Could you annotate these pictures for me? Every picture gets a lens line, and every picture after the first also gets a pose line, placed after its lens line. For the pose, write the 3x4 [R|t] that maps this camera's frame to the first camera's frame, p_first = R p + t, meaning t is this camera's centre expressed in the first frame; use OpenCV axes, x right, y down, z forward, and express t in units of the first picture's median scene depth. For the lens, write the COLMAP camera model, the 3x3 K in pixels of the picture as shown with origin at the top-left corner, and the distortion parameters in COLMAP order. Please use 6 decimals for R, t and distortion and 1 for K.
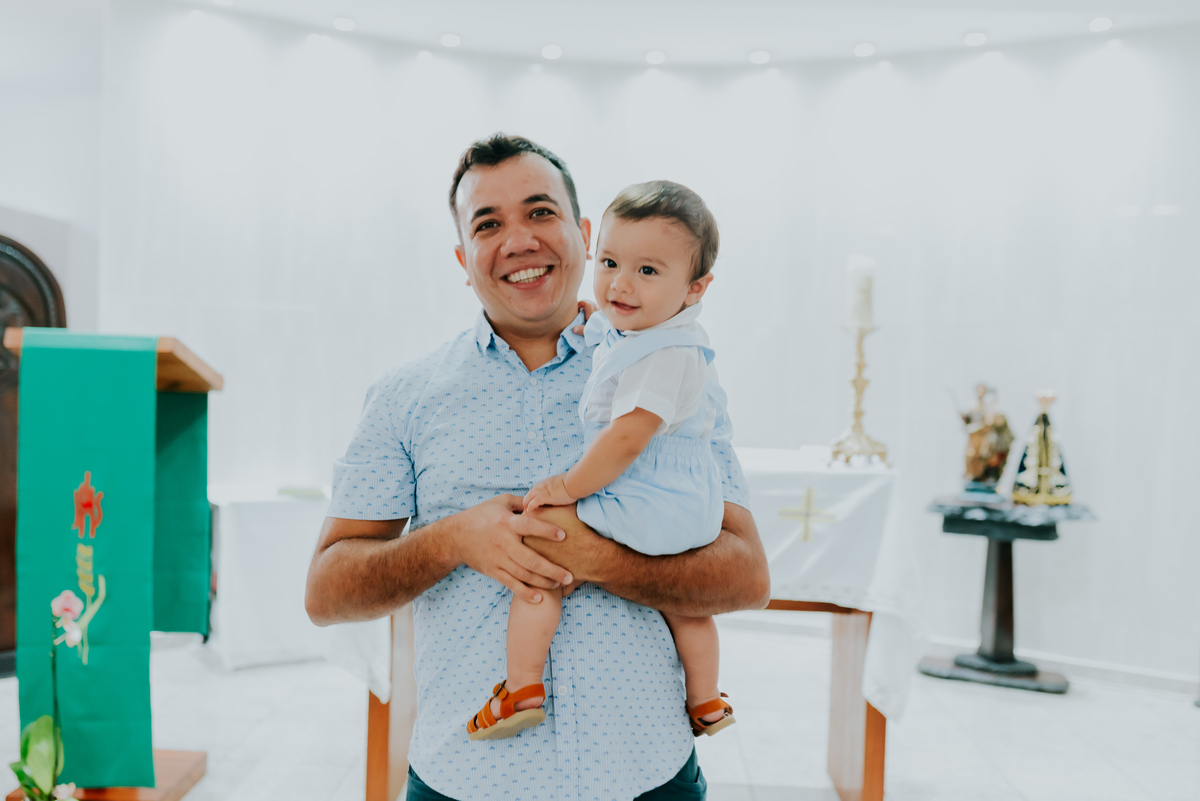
lens RADIAL K [[1184.5, 0, 591.5], [0, 1184.5, 409.0], [0, 0, 1]] dist [-0.001573, -0.002179]
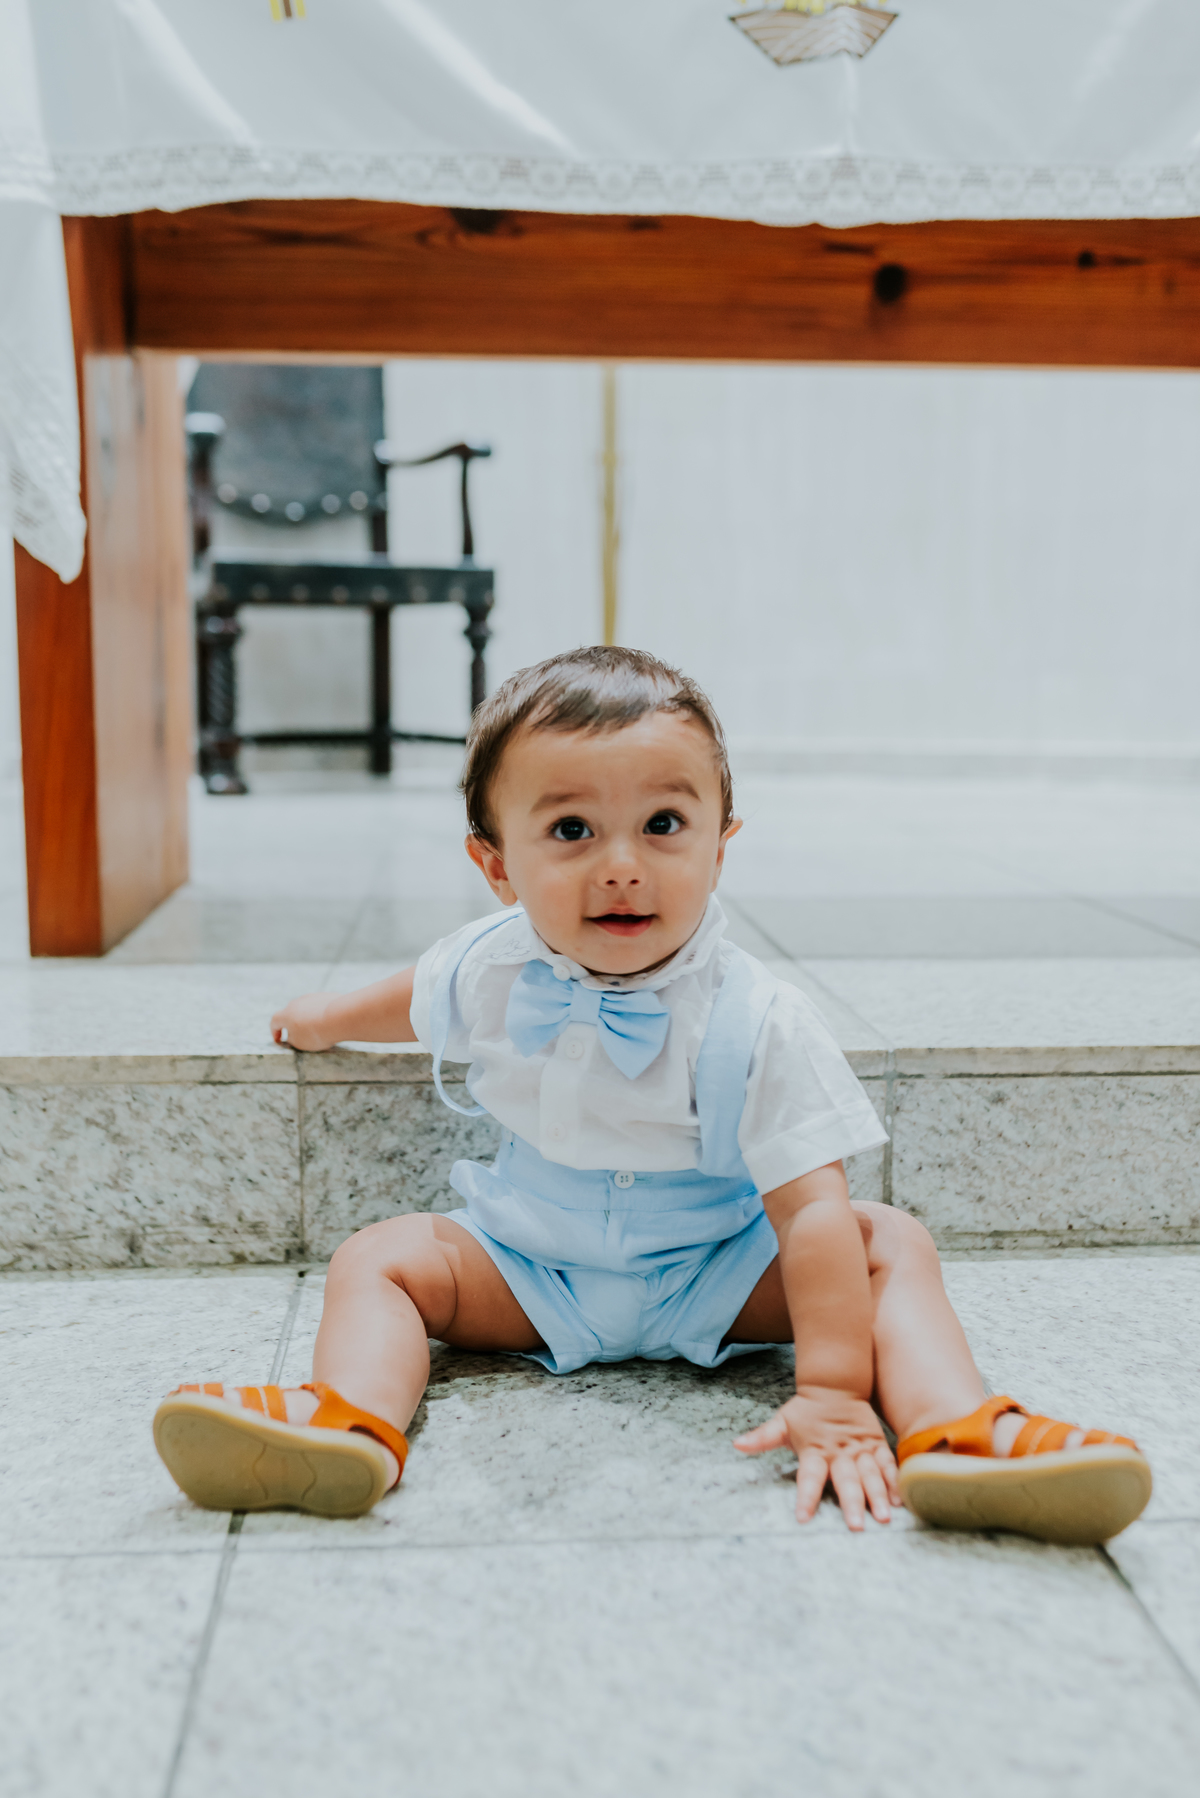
lens RADIAL K [[1774.7, 0, 585.3], [0, 1774.7, 934.1], [0, 0, 1]] dist [-0.001573, -0.002179]
pose [[0.994057, -0.043327, 0.099868, -0.066474], [0.032401, 0.993564, 0.108542, 0.219248], [-0.103929, -0.104661, 0.989063, 0.377065]]
